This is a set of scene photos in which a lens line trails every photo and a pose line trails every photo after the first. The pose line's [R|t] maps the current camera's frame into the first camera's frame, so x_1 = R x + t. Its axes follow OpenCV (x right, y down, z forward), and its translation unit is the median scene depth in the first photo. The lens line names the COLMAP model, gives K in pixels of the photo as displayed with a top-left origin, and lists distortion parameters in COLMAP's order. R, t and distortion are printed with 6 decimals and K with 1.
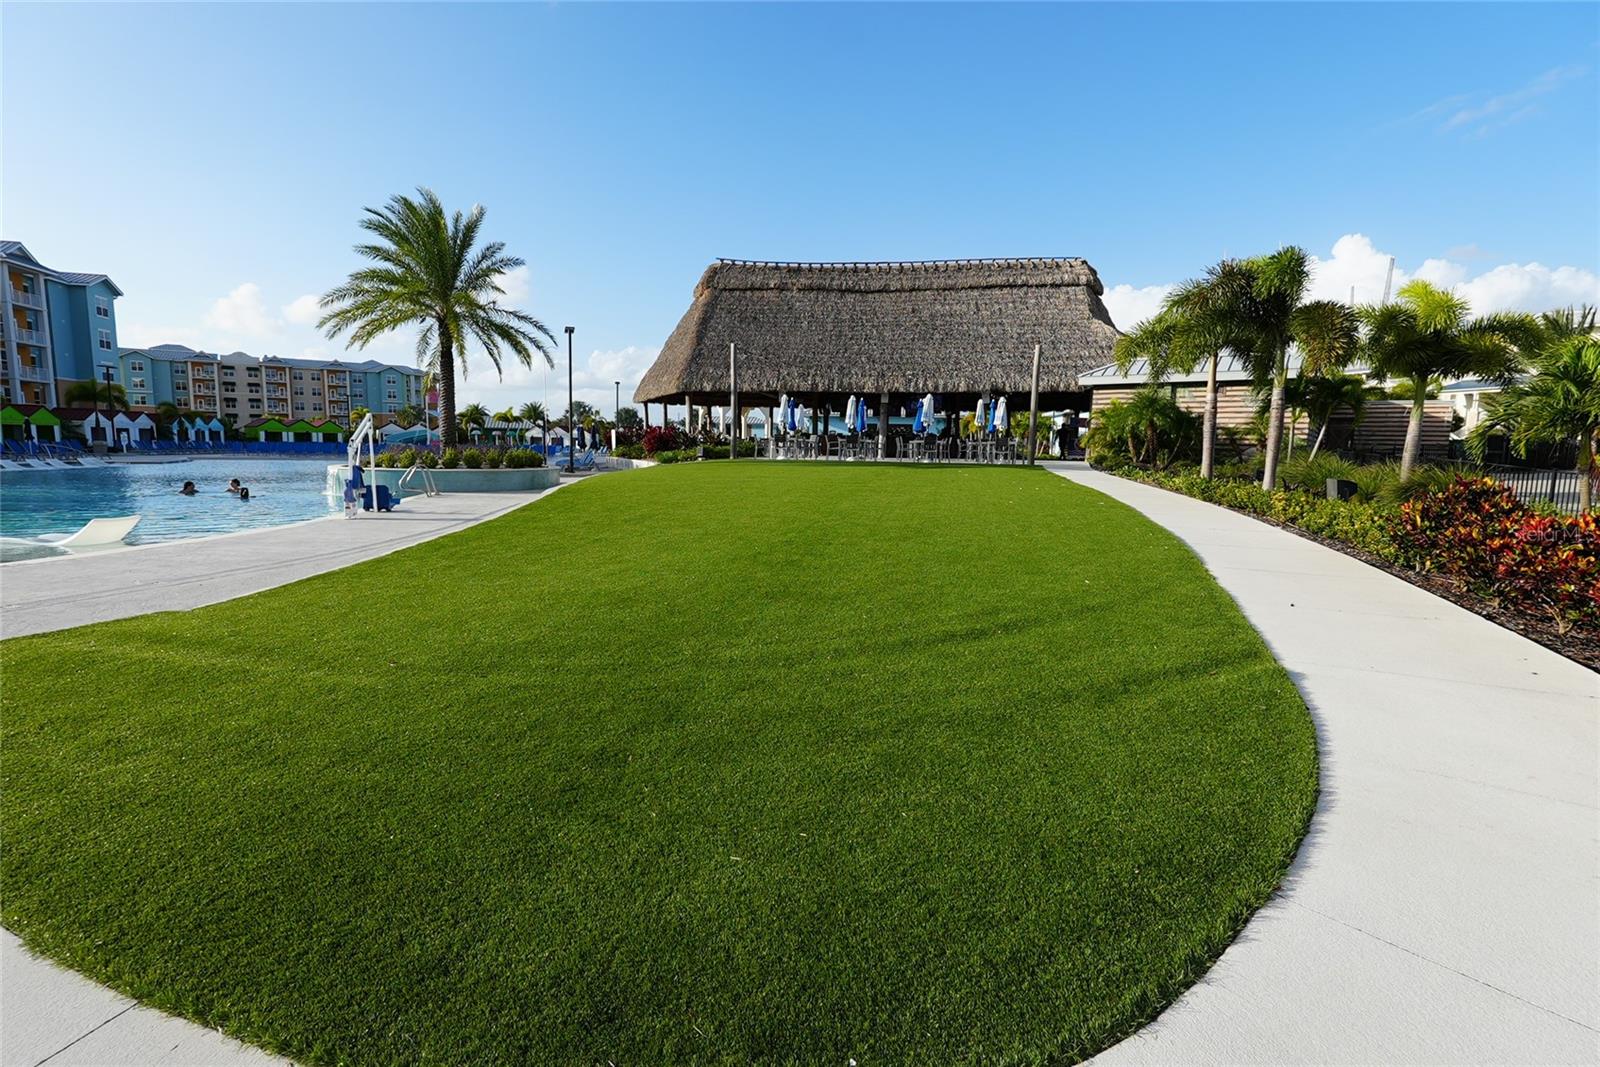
lens RADIAL K [[732.5, 0, 796.5], [0, 732.5, 526.8], [0, 0, 1]] dist [0.001076, -0.000517]
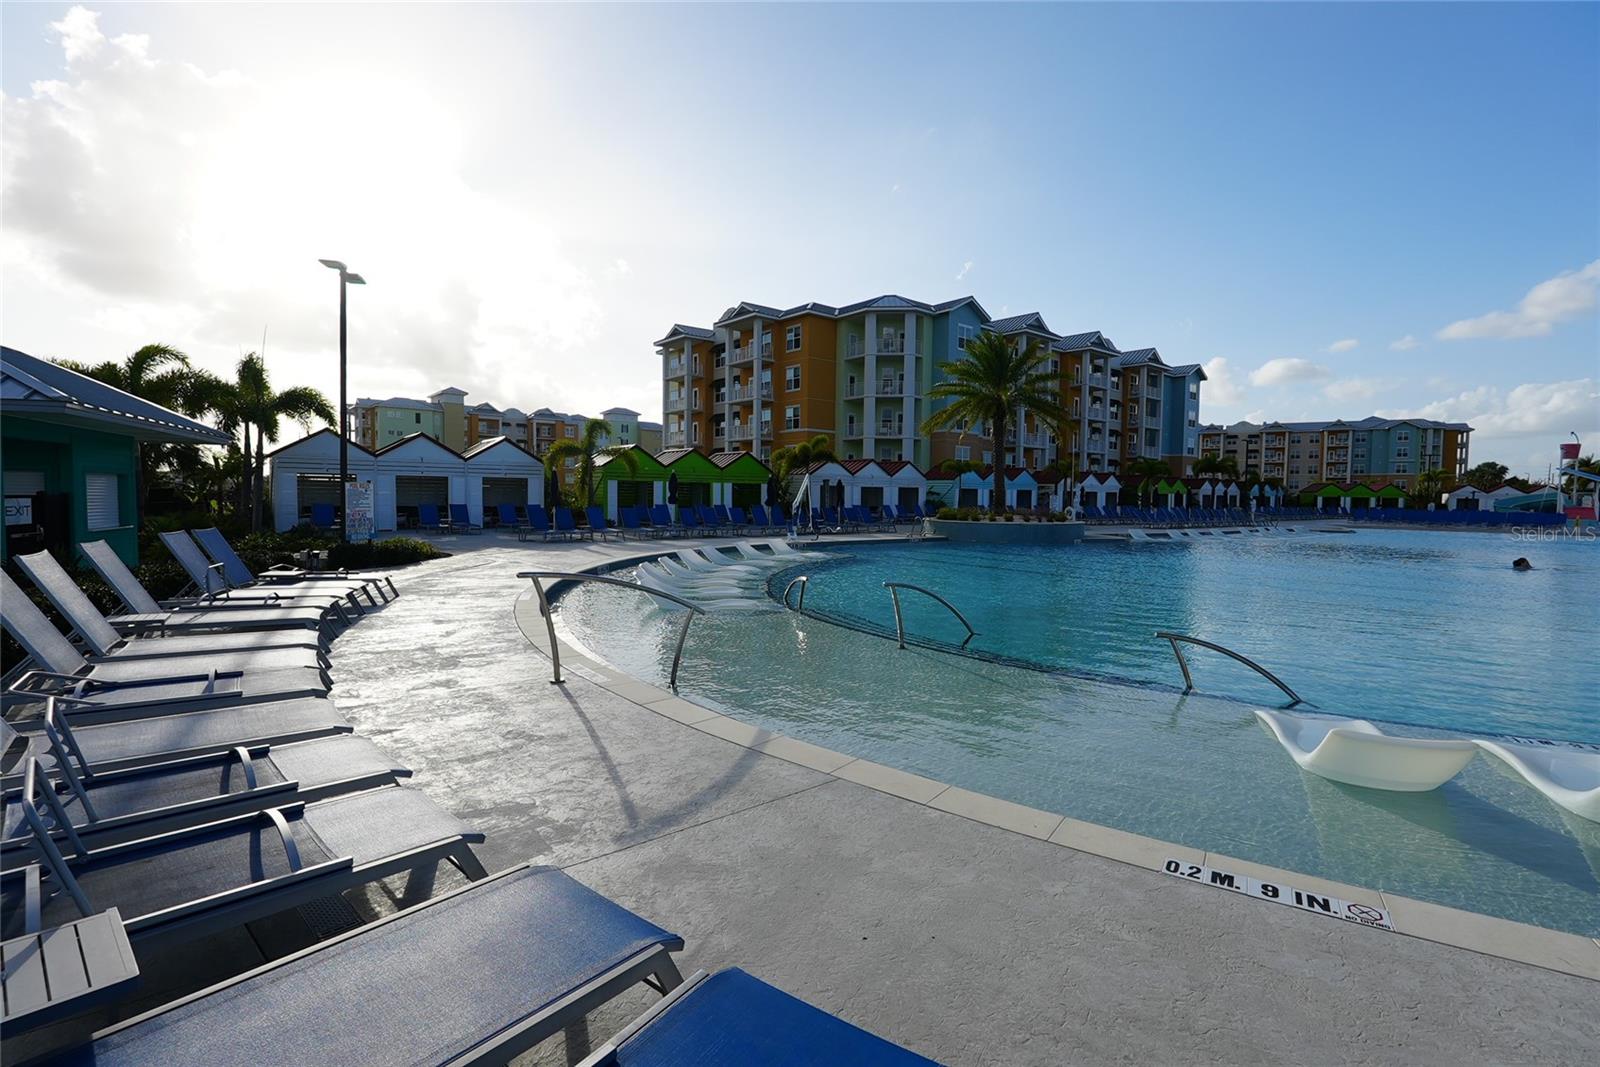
lens RADIAL K [[732.5, 0, 800.3], [0, 732.5, 532.7], [0, 0, 1]] dist [0.001076, -0.000517]
pose [[0.436622, 0.038055, -0.898840, -0.125988], [-0.106140, 0.994306, -0.009462, 0.000036], [0.893362, 0.099534, 0.438176, -0.034977]]
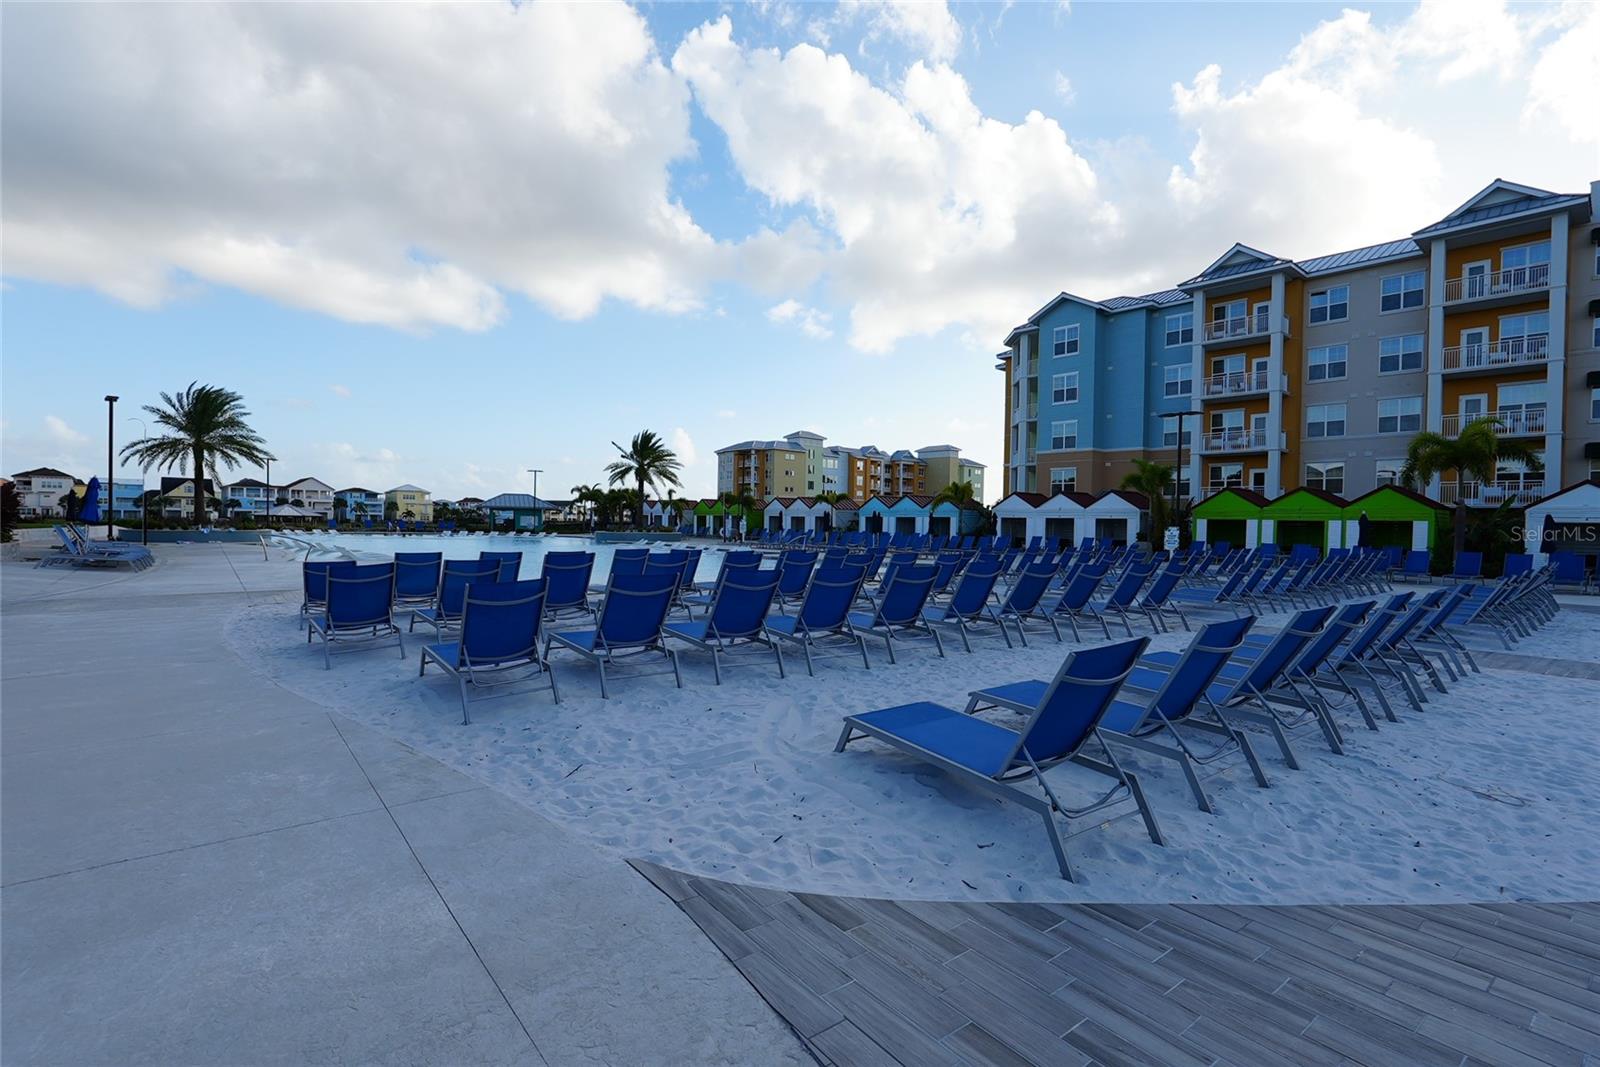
lens RADIAL K [[732.5, 0, 813.6], [0, 732.5, 522.8], [0, 0, 1]] dist [0.001076, -0.000517]
pose [[-0.885539, -0.032212, -0.463448, -0.227801], [-0.083808, 0.992303, 0.091167, -0.085688], [0.456944, 0.119573, -0.881422, 0.724578]]
